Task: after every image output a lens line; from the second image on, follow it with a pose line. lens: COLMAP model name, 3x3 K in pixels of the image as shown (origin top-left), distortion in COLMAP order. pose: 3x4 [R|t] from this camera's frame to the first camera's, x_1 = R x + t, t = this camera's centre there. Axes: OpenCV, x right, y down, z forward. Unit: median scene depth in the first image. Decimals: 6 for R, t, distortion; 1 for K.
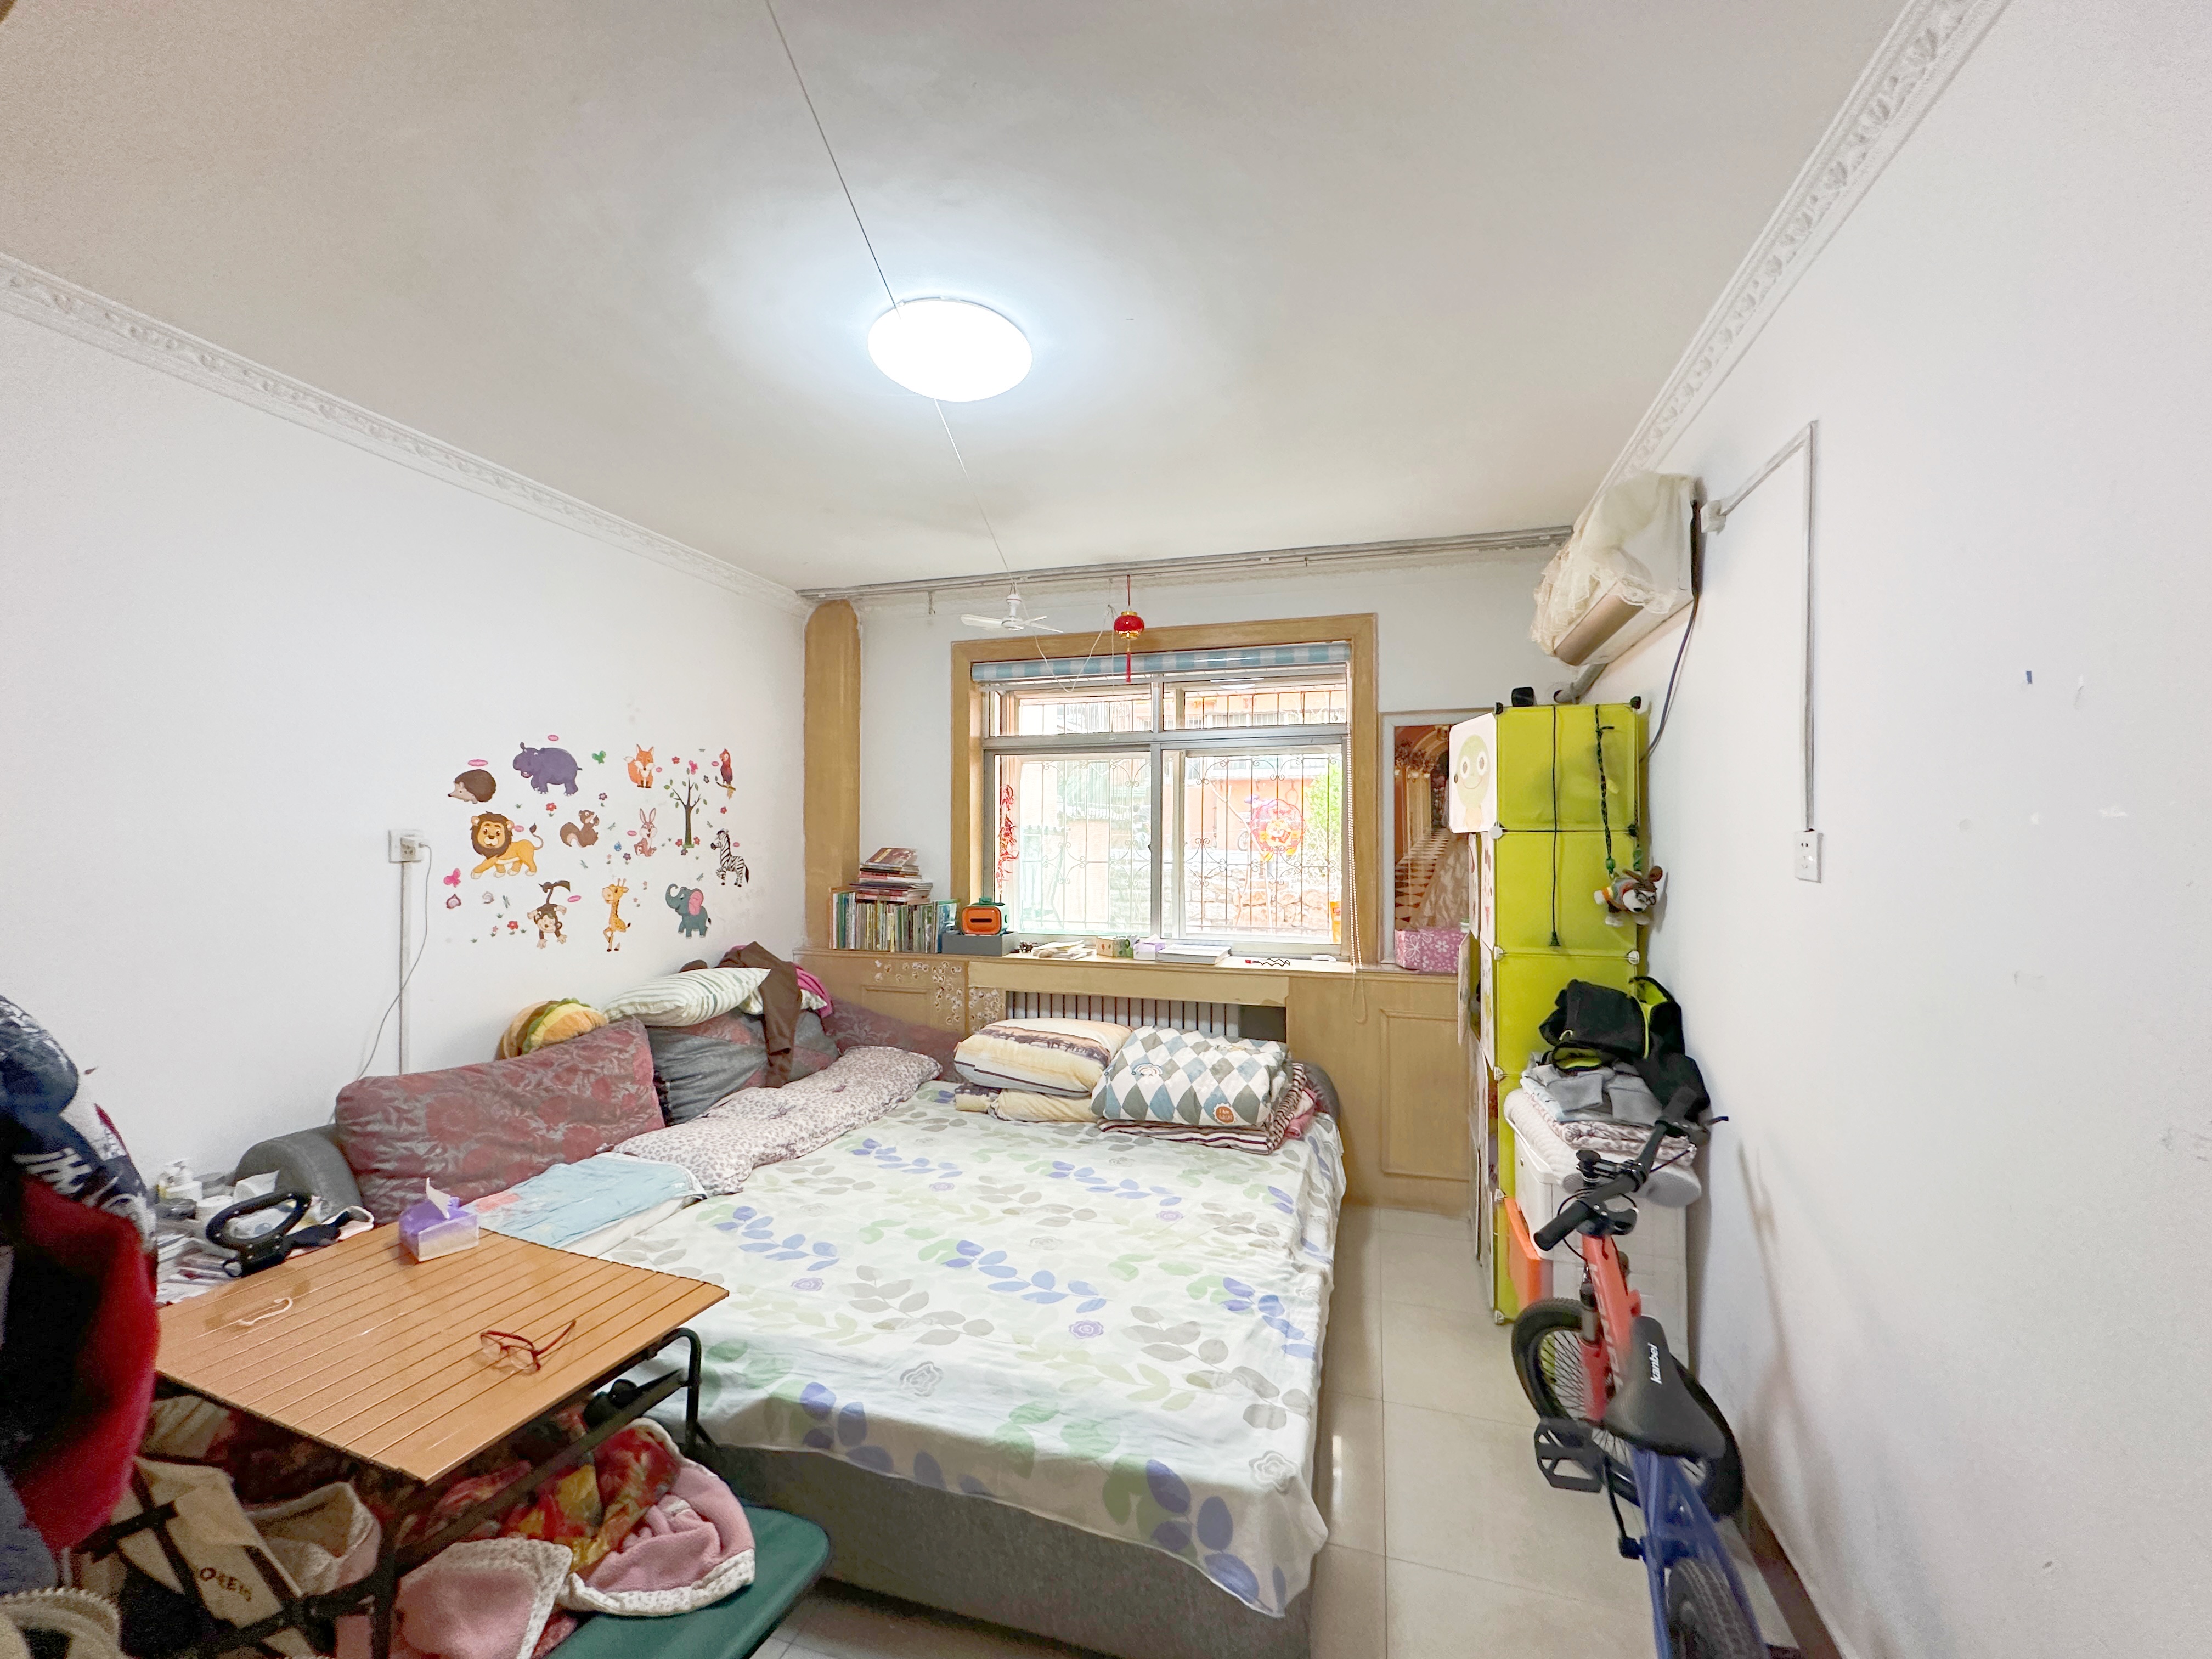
lens RADIAL K [[882.0, 0, 1108.4], [0, 882.0, 834.8], [0, 0, 1]] dist [-0.003332, 0.000065]
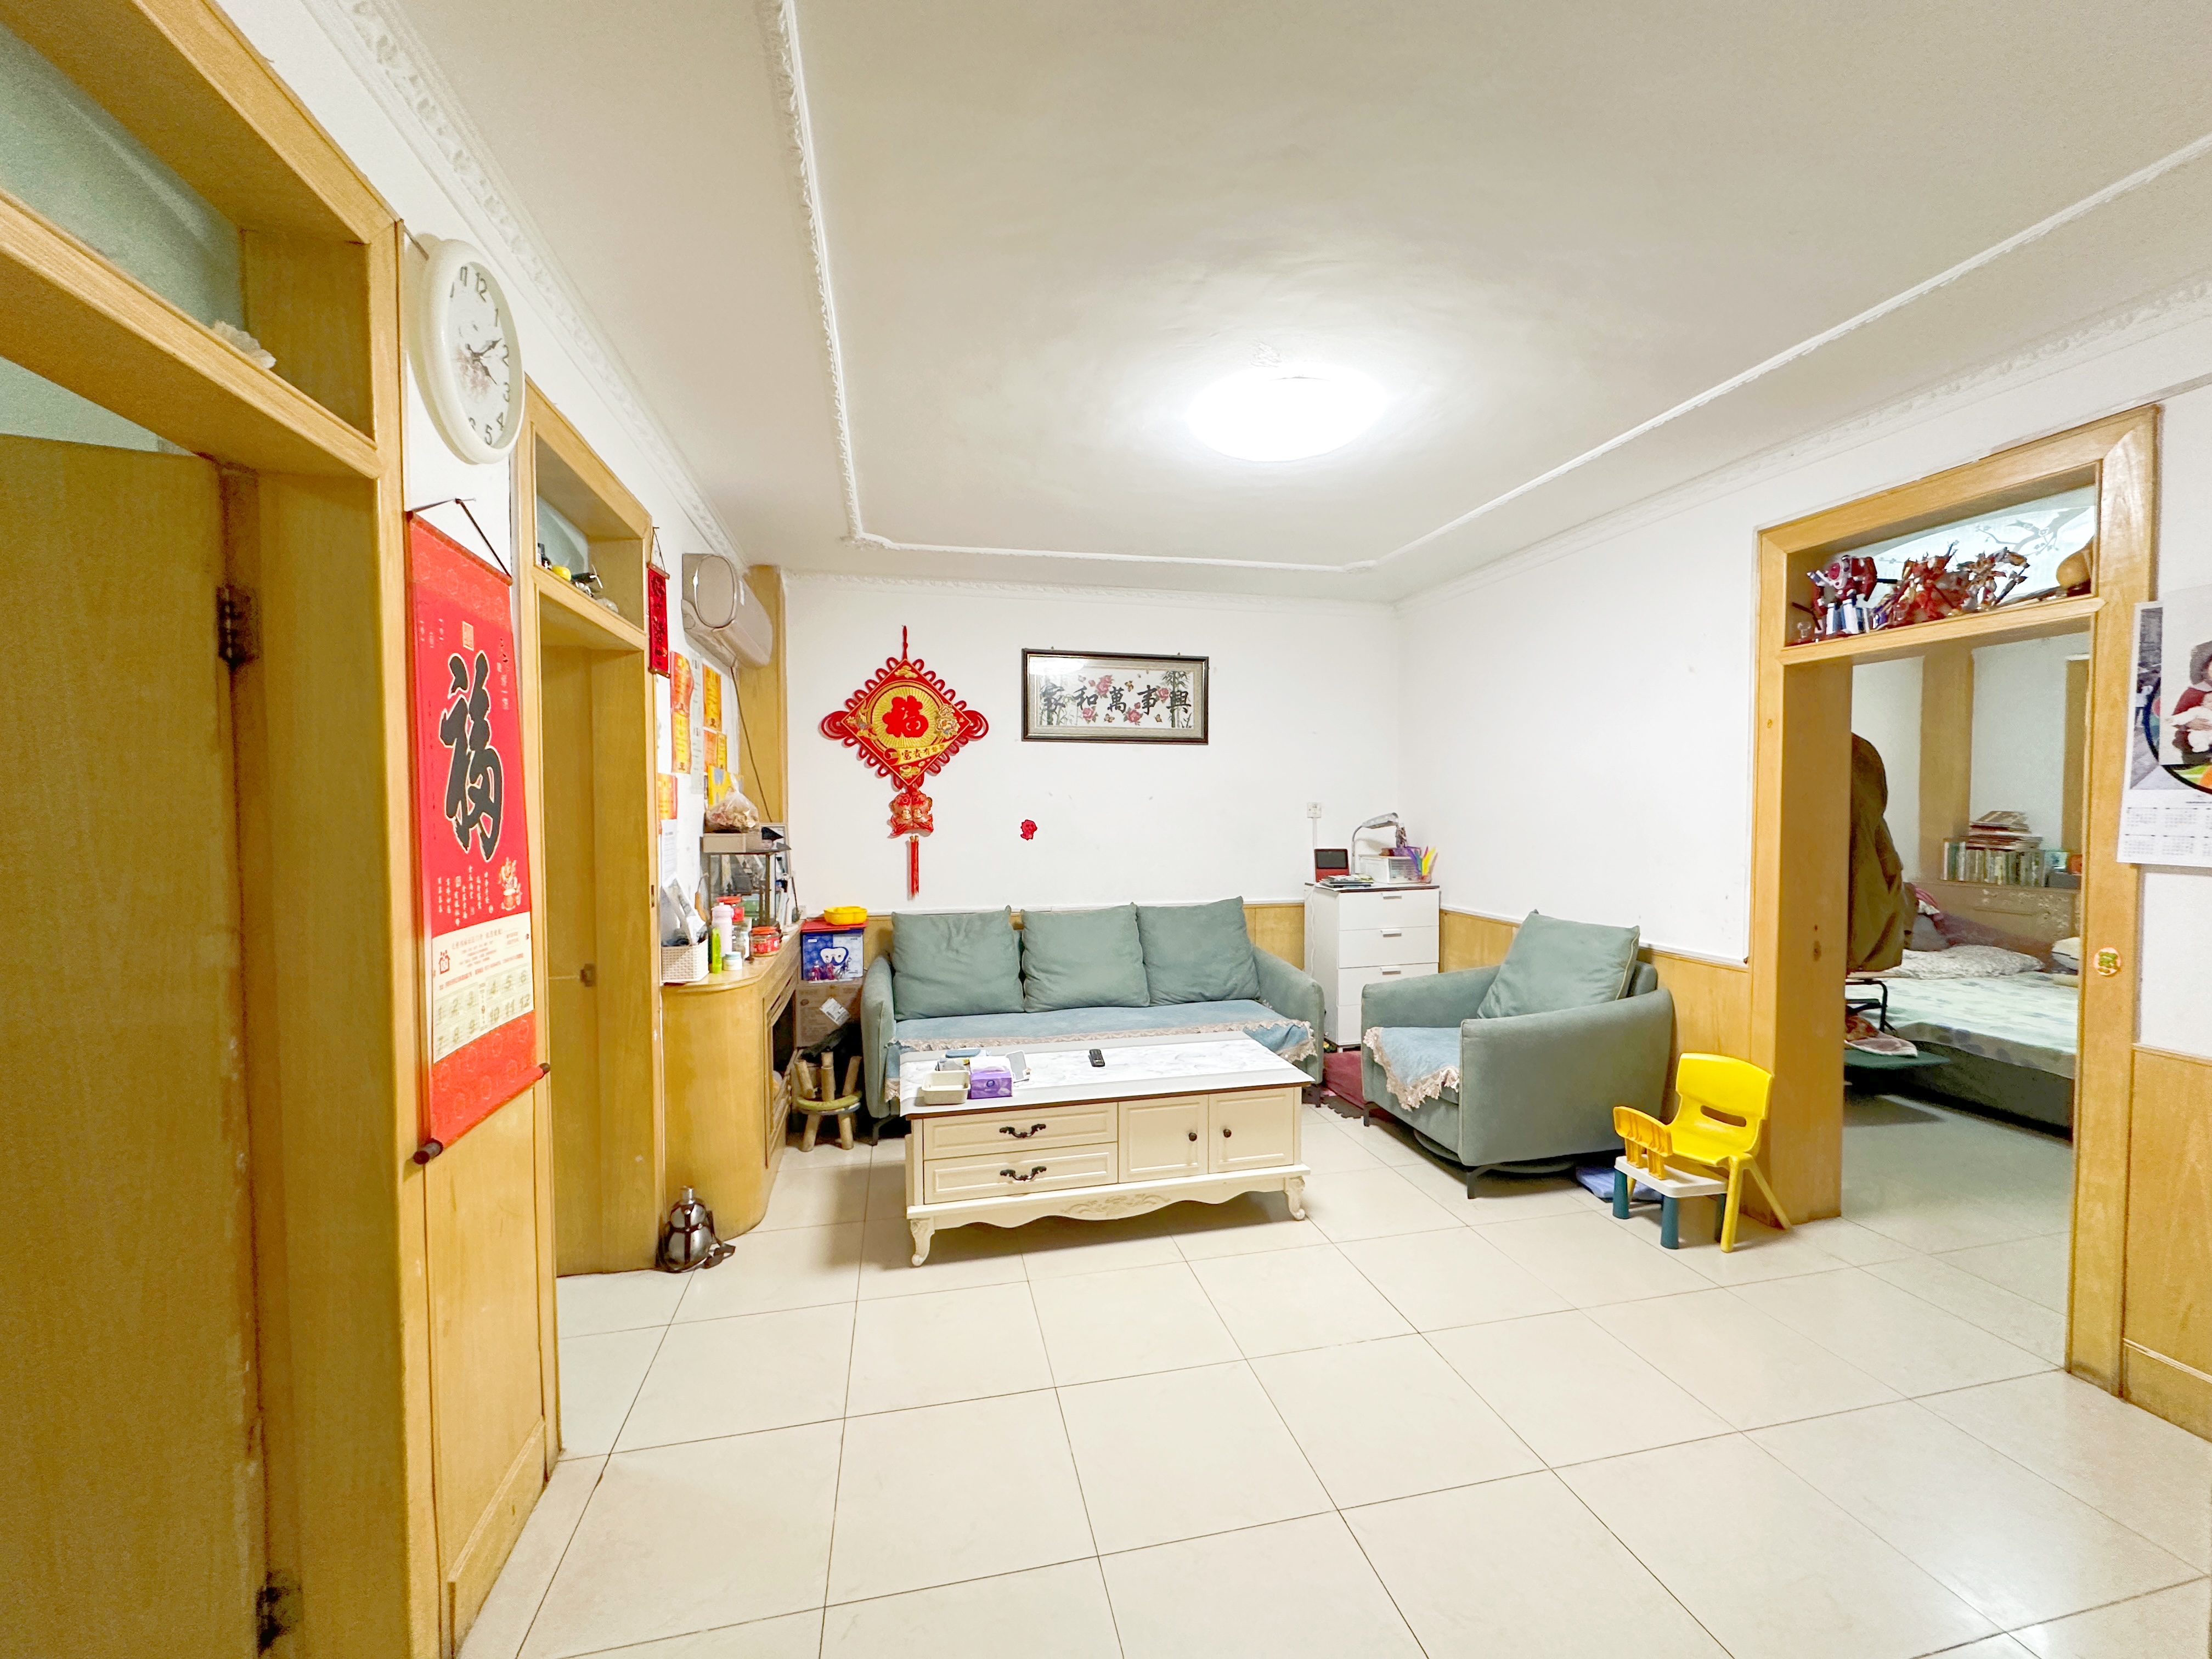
lens RADIAL K [[882.0, 0, 1102.5], [0, 882.0, 833.9], [0, 0, 1]] dist [-0.003332, 0.000065]
pose [[0.496814, 0.024458, -0.867512, 0.263031], [0.005866, 0.999485, 0.031539, -0.001169], [0.867837, -0.020758, 0.496415, -0.953652]]
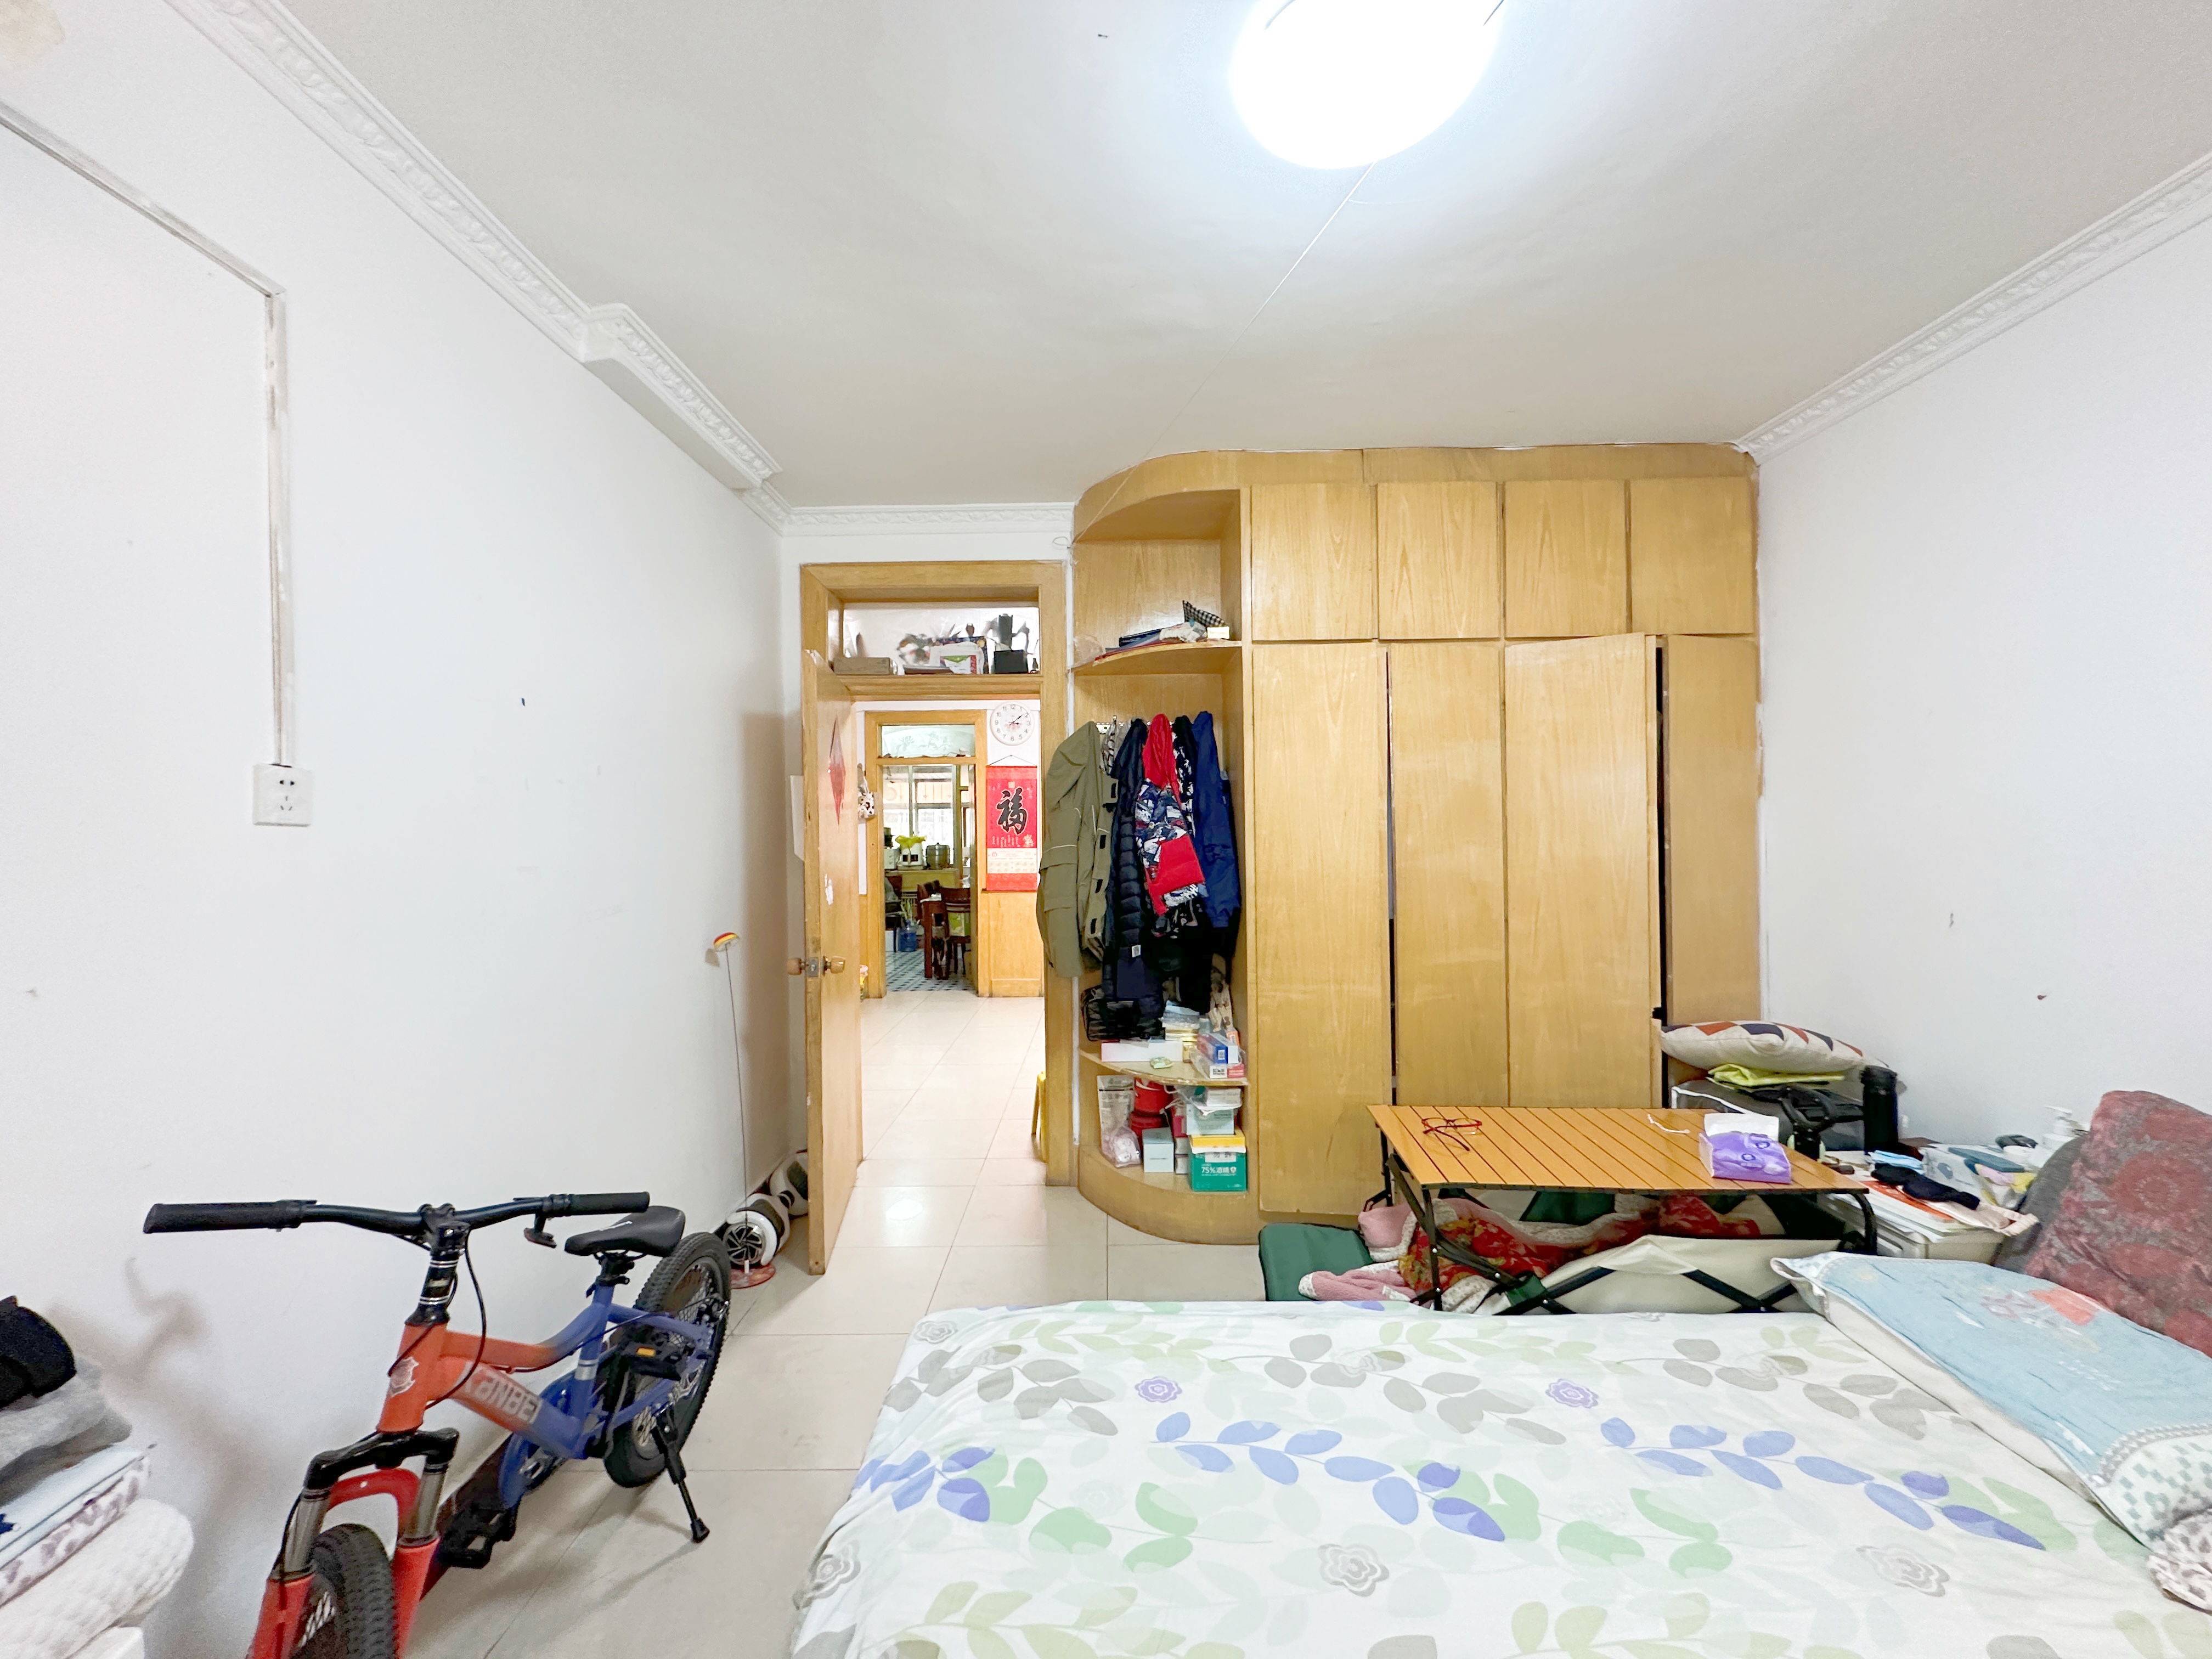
lens RADIAL K [[882.0, 0, 1105.9], [0, 882.0, 817.6], [0, 0, 1]] dist [-0.003332, 0.000065]
pose [[-0.958250, 0.002670, -0.285918, 0.115380], [0.002272, 0.999996, 0.001722, 0.023683], [0.285922, 0.001000, -0.958253, 0.823016]]
